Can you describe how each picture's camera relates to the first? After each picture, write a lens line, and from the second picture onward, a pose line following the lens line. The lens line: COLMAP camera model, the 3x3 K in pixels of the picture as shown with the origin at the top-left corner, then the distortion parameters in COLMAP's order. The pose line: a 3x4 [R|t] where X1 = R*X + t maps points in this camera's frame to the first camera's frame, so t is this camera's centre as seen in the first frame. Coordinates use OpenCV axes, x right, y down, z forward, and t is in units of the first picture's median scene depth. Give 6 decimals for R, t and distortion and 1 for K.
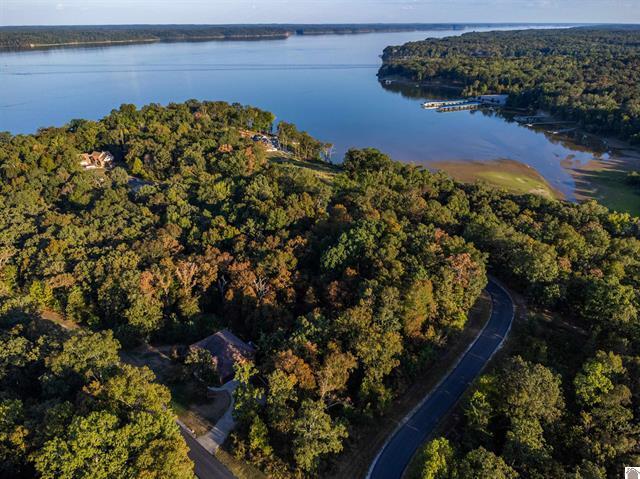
lens RADIAL K [[474.5, 0, 320.0], [0, 474.5, 239.5], [0, 0, 1]] dist [0.005189, 0.003541]
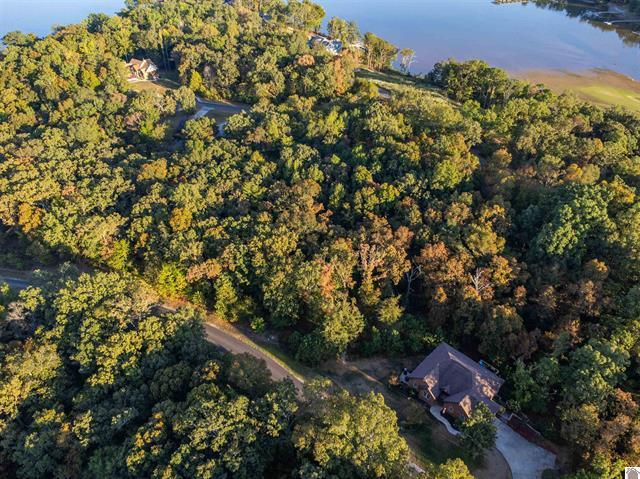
lens RADIAL K [[474.5, 0, 320.0], [0, 474.5, 239.5], [0, 0, 1]] dist [0.005189, 0.003541]
pose [[0.999619, -0.001358, 0.027553, -0.258752], [-0.004576, 0.976793, 0.214135, -0.085681], [-0.027204, -0.214179, 0.976415, 0.174096]]
